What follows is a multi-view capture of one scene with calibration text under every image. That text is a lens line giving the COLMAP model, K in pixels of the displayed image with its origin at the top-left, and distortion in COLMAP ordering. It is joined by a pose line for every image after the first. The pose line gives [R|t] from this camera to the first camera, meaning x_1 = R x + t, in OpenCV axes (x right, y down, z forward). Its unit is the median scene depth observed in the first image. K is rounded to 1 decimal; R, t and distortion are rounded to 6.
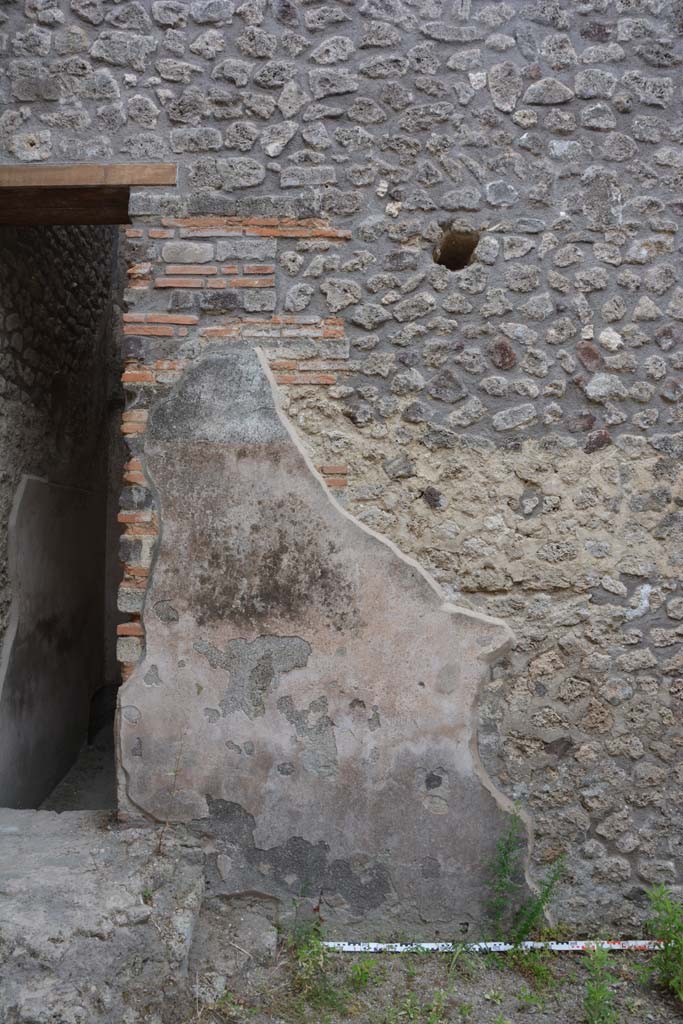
lens RADIAL K [[797.1, 0, 344.2], [0, 797.1, 516.7], [0, 0, 1]] dist [-0.164639, 0.121830]
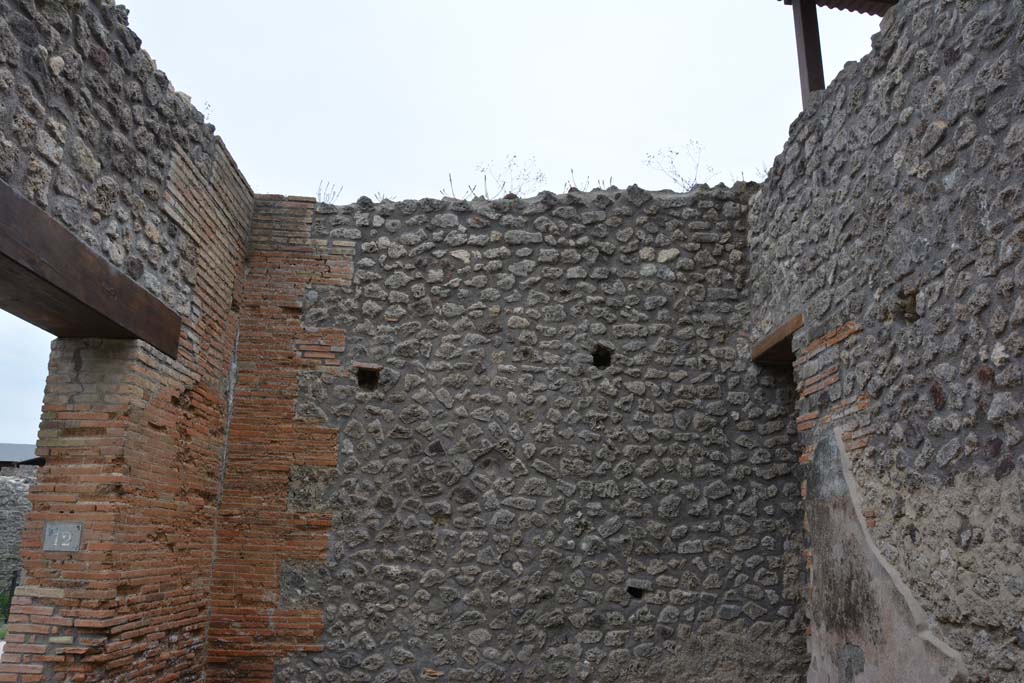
lens RADIAL K [[797.1, 0, 507.1], [0, 797.1, 341.8], [0, 0, 1]] dist [-0.164639, 0.121830]
pose [[0.038183, -0.261165, -0.964539, 1.242248], [0.007319, 0.965290, -0.261079, -0.007933], [0.999244, 0.002909, 0.038769, 0.377969]]
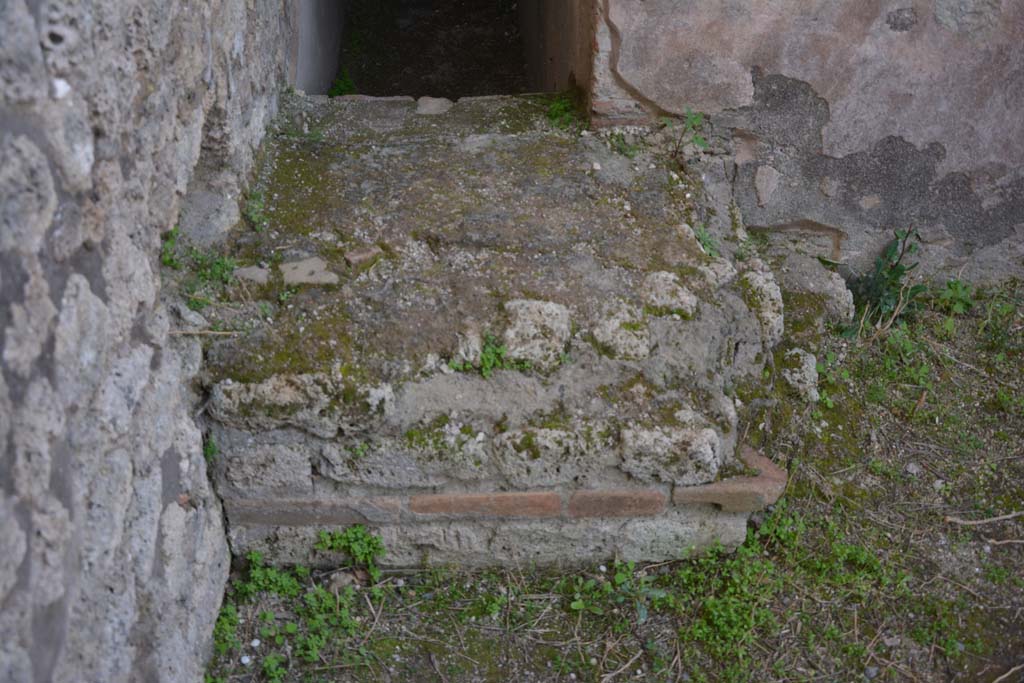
lens RADIAL K [[1011.7, 0, 511.1], [0, 1011.7, 343.7], [0, 0, 1]] dist [0.010963, 0.000000]
pose [[0.999999, 0.001542, 0.000659, -0.355161], [-0.001637, 0.812086, 0.583535, 0.083877], [0.000365, -0.583535, 0.812088, 0.265489]]
